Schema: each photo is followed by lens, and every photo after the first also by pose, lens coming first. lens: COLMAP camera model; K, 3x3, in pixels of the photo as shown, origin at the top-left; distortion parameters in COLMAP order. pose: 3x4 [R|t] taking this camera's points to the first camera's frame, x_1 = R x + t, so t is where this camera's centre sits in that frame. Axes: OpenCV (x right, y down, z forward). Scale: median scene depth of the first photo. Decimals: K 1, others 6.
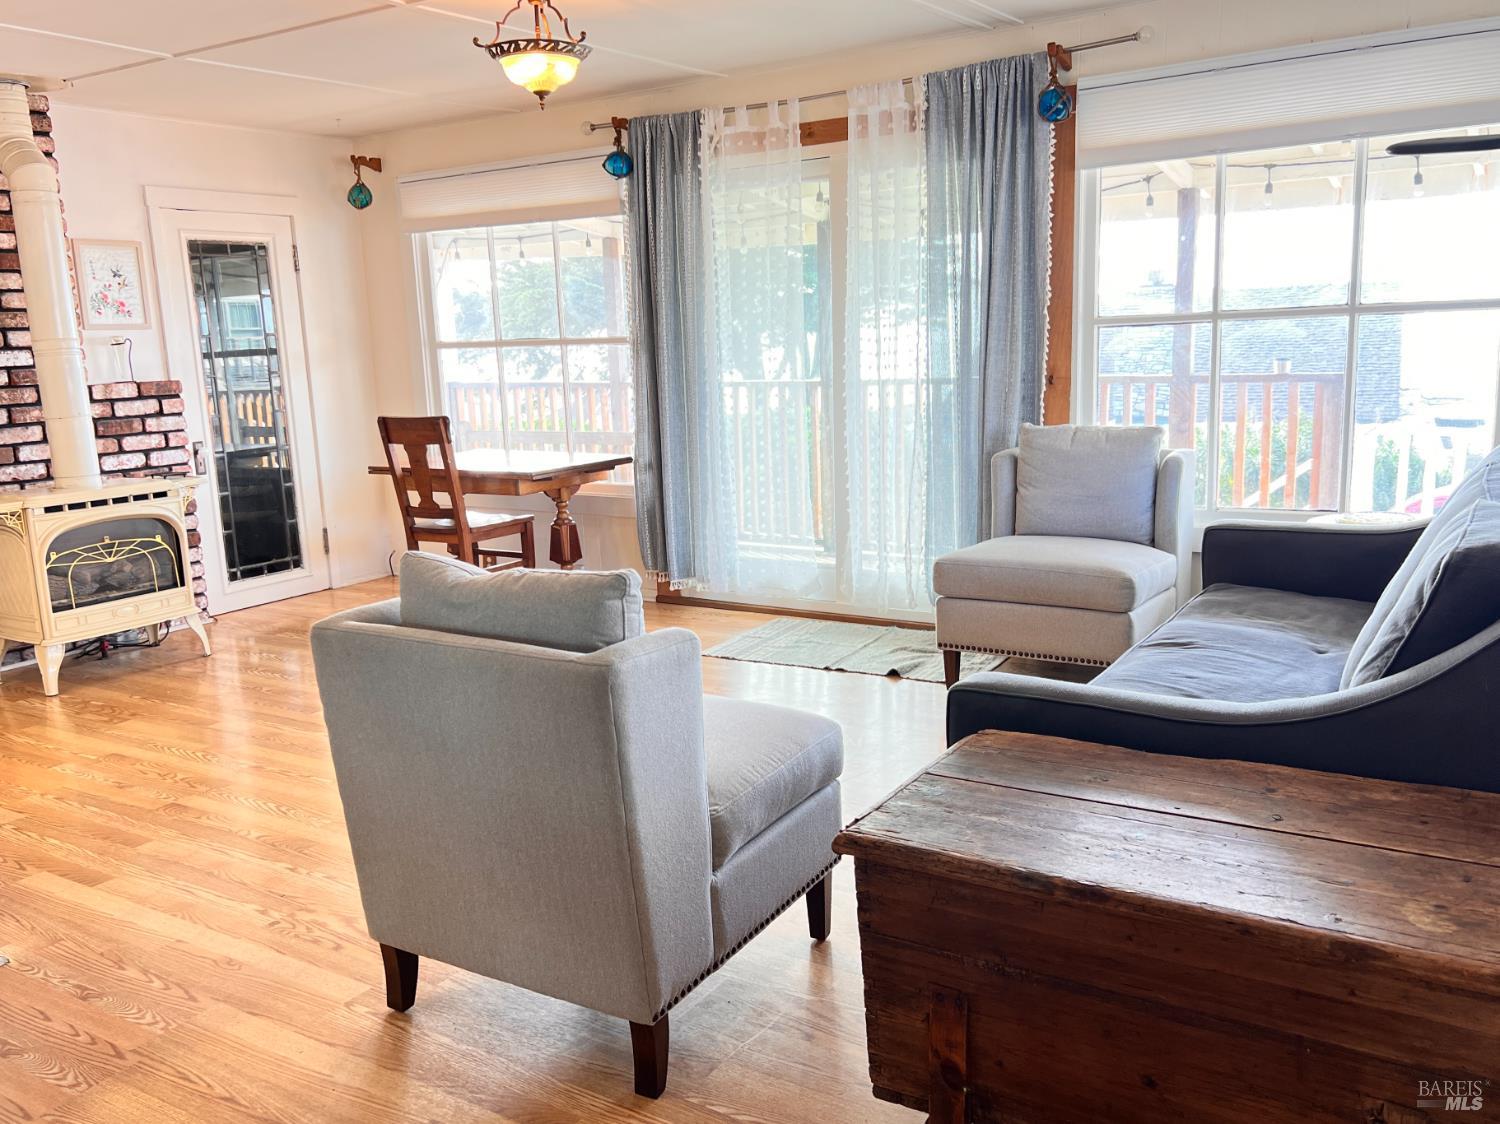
lens RADIAL K [[1255.8, 0, 750.0], [0, 1255.8, 562.0], [0, 0, 1]] dist [0.005782, -0.004217]
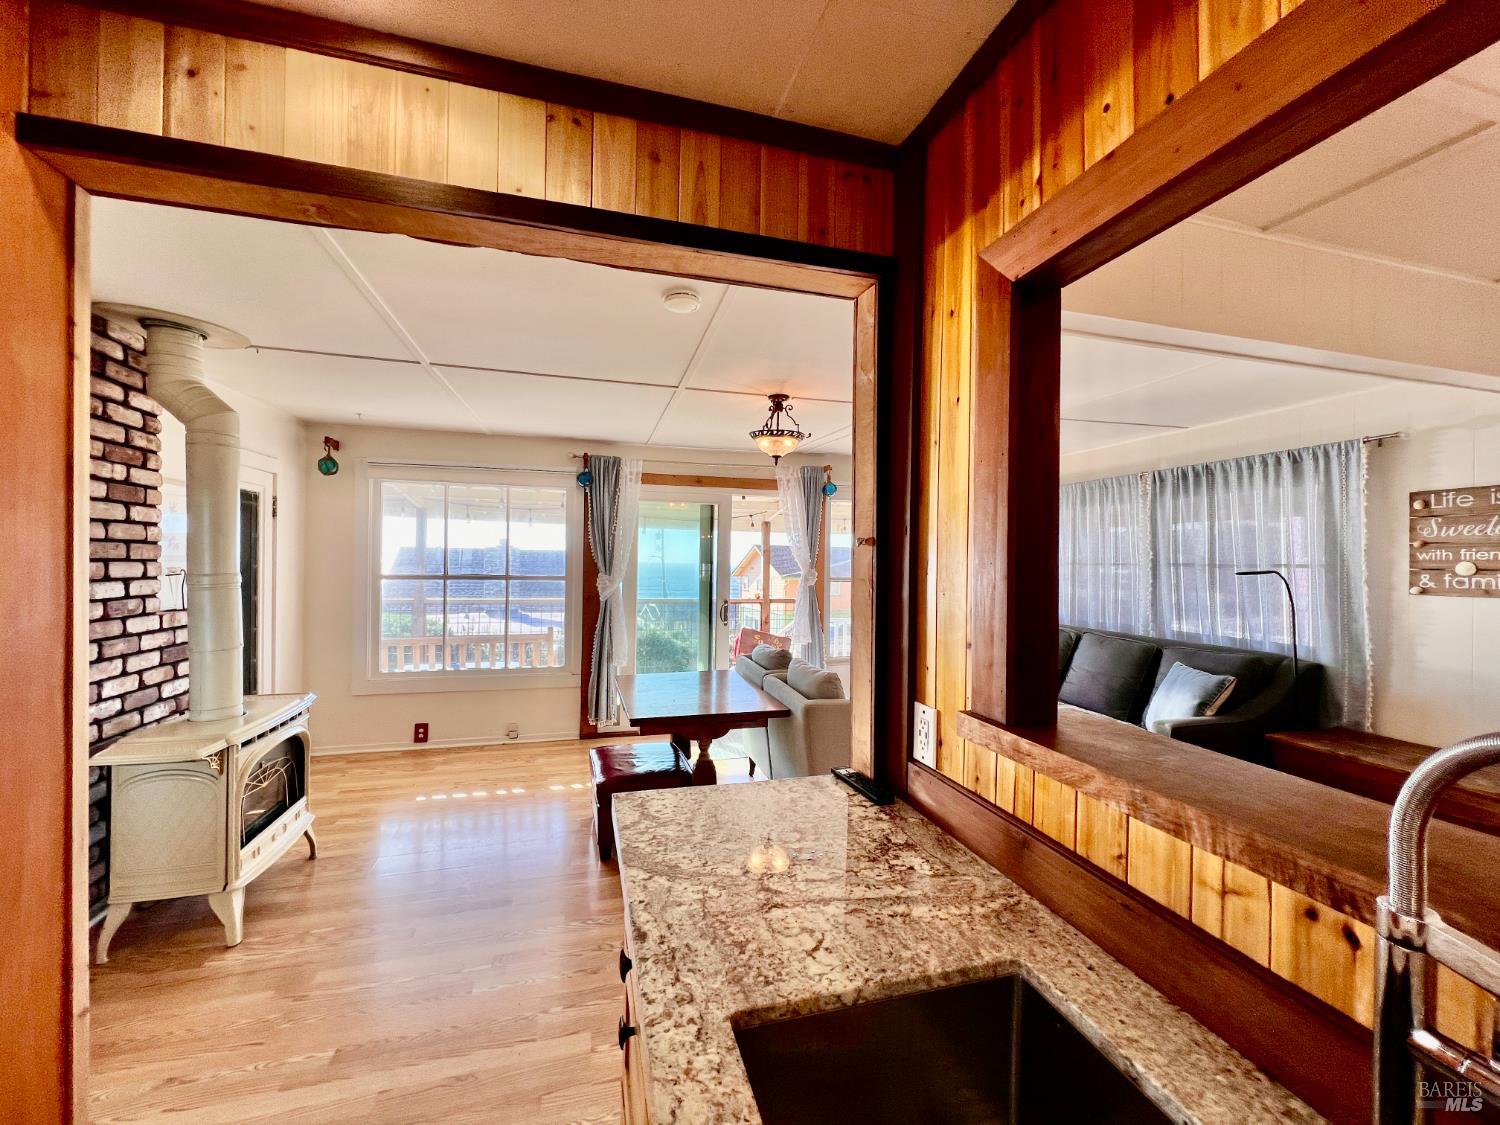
lens RADIAL K [[594.8, 0, 750.0], [0, 594.8, 562.5], [0, 0, 1]] dist [-0.000864, -0.000039]
pose [[0.667398, 0.043298, 0.743441, -0.555893], [0.095008, 0.985200, -0.142668, -0.067044], [-0.738615, 0.165850, 0.653407, 0.319995]]
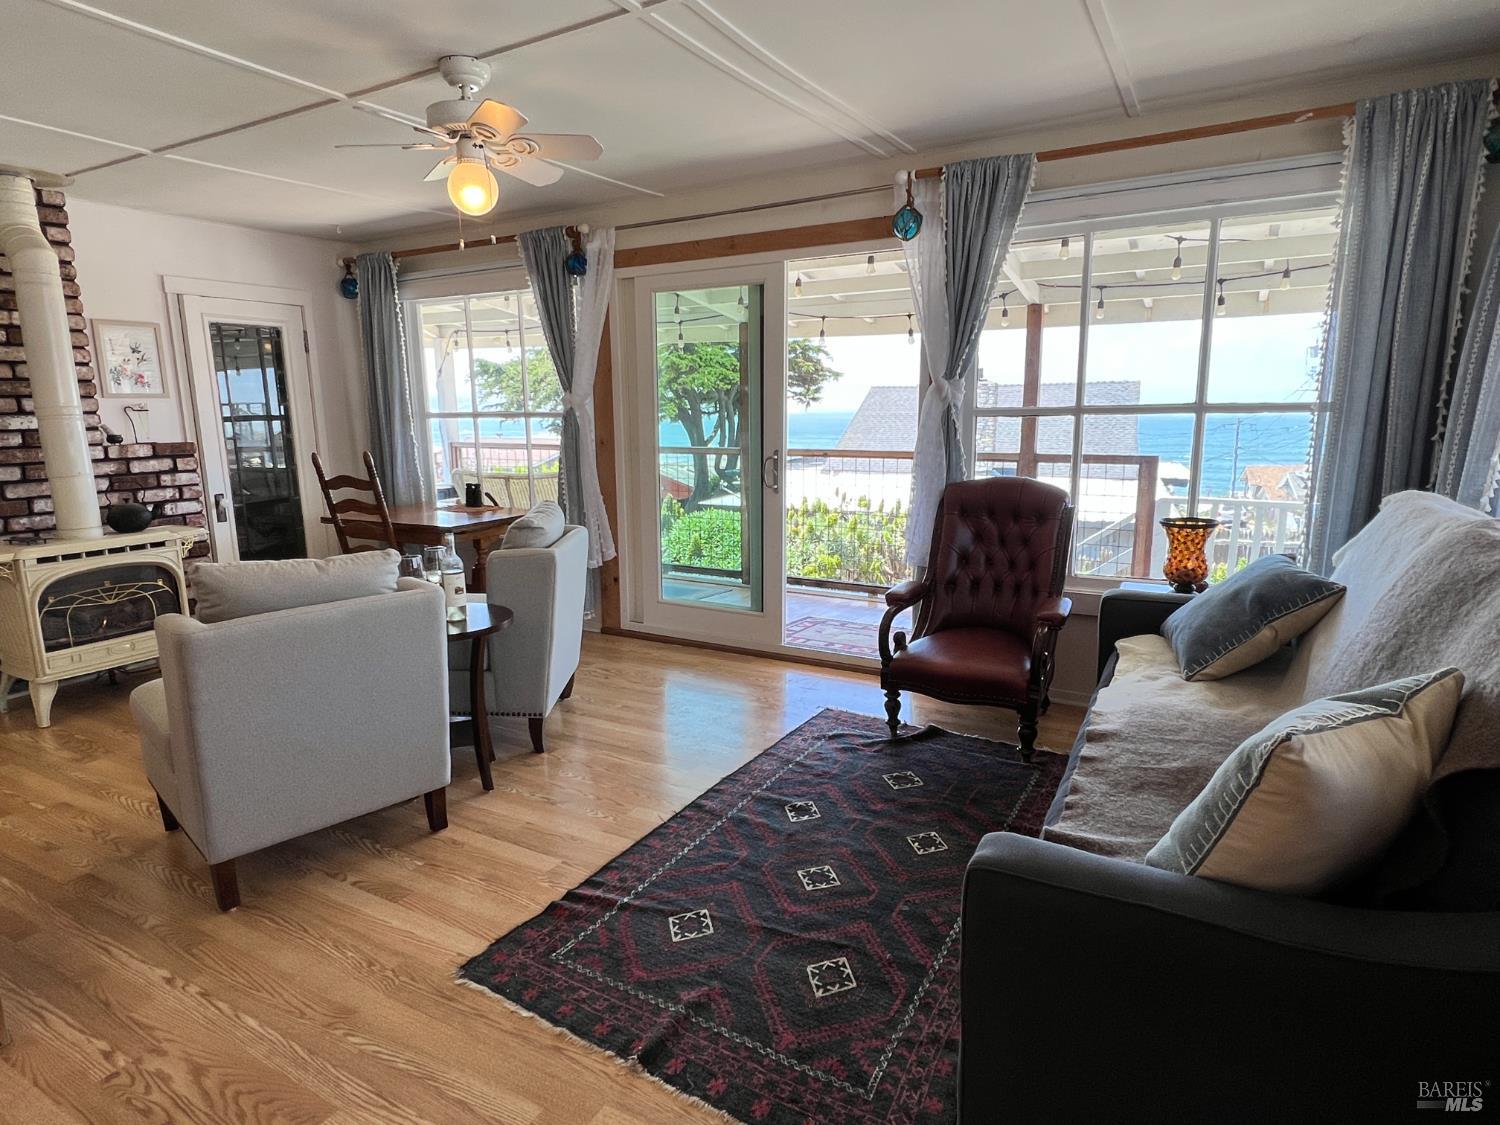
lens RADIAL K [[846.9, 0, 750.0], [0, 846.9, 562.5], [0, 0, 1]] dist [-0.018395, 0.002461]
pose [[0.997837, 0.011664, 0.064689, 0.015591], [-0.011889, 0.999925, 0.003086, -0.042507], [-0.064648, -0.003849, 0.997901, 0.191613]]
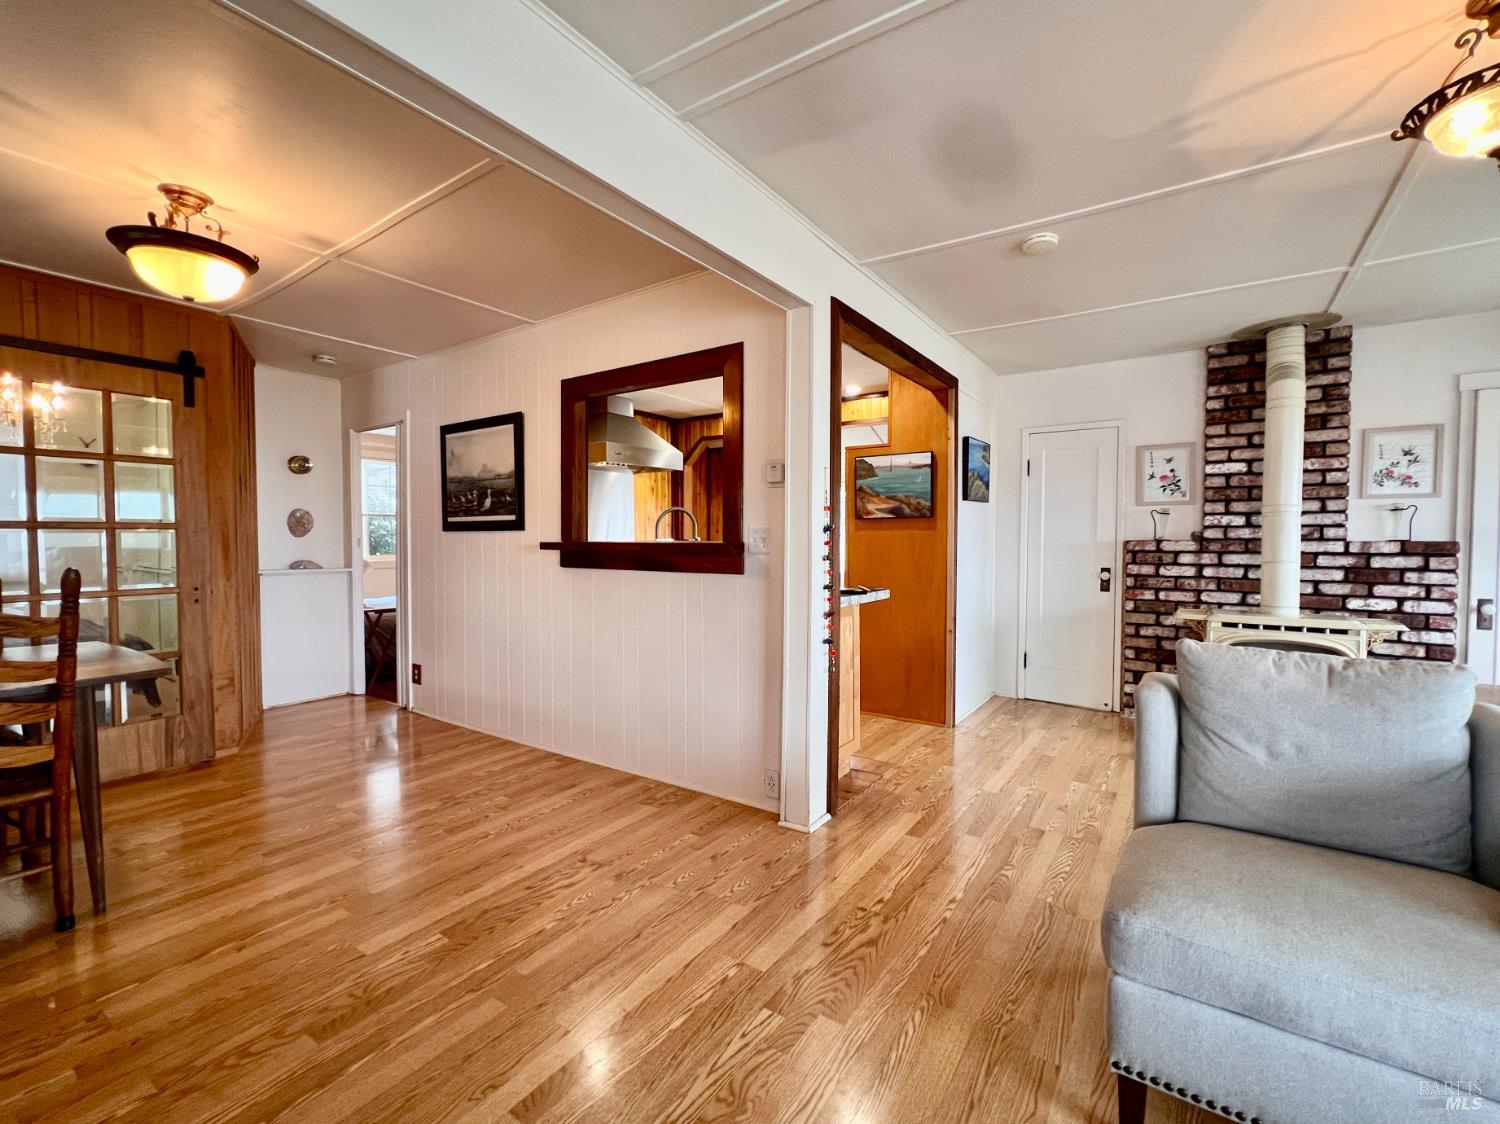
lens RADIAL K [[652.9, 0, 750.0], [0, 652.9, 562.0], [0, 0, 1]] dist [0.000210, 0.000069]
pose [[-0.041215, 0.071072, -0.996619, 0.161159], [-0.177859, 0.981014, 0.077315, -0.062138], [0.983193, 0.180444, -0.027792, 0.416791]]
